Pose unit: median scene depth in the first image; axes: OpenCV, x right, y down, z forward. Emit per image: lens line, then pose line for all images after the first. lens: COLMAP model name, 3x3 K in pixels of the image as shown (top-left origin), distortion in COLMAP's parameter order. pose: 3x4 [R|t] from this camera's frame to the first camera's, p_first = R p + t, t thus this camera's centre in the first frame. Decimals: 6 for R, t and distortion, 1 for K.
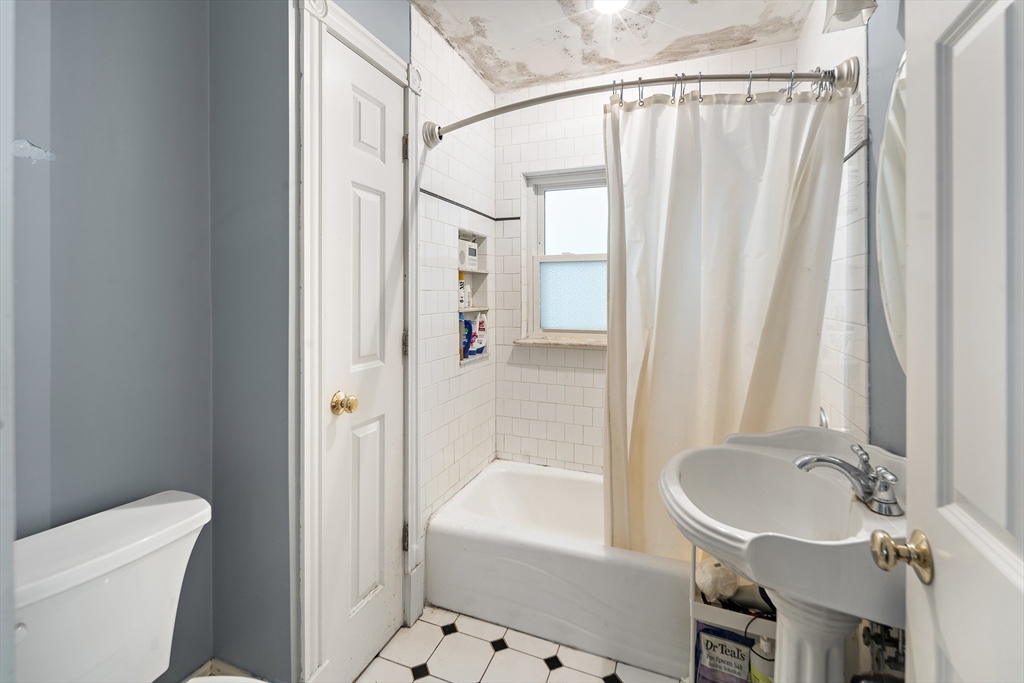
lens RADIAL K [[449.8, 0, 511.4], [0, 449.8, 290.9], [0, 0, 1]] dist [0.000679, -0.001322]
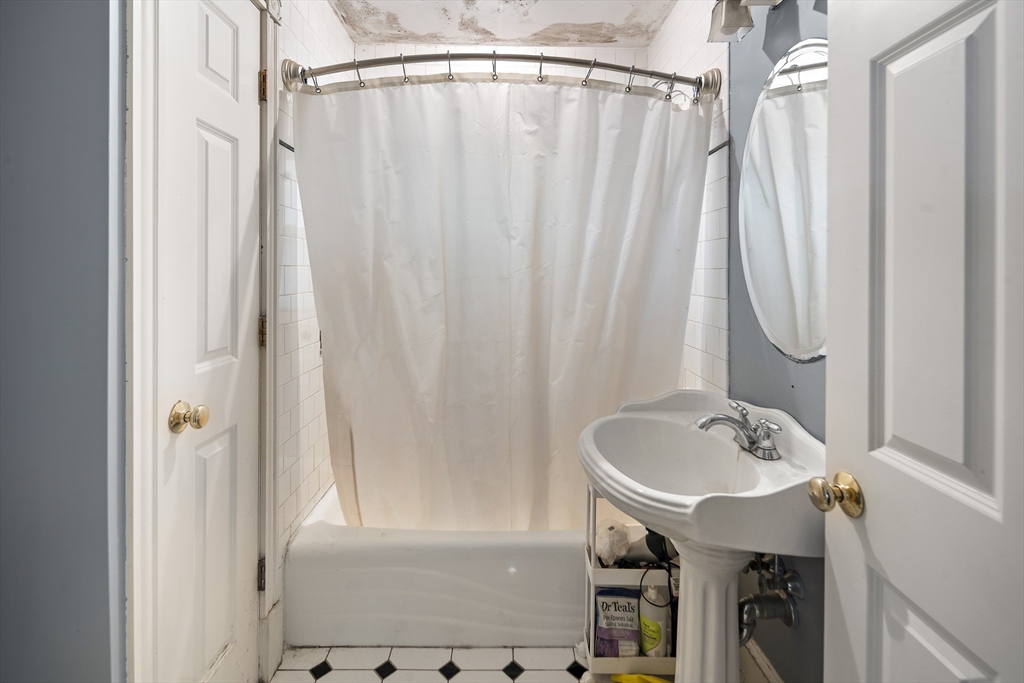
lens RADIAL K [[454.3, 0, 514.5], [0, 454.3, 270.9], [0, 0, 1]] dist [0.000668, -0.000566]
pose [[0.924478, 0.005670, 0.381194, -0.163243], [-0.007935, 0.999959, 0.004368, 0.002503], [-0.381154, -0.007063, 0.924485, 0.105766]]
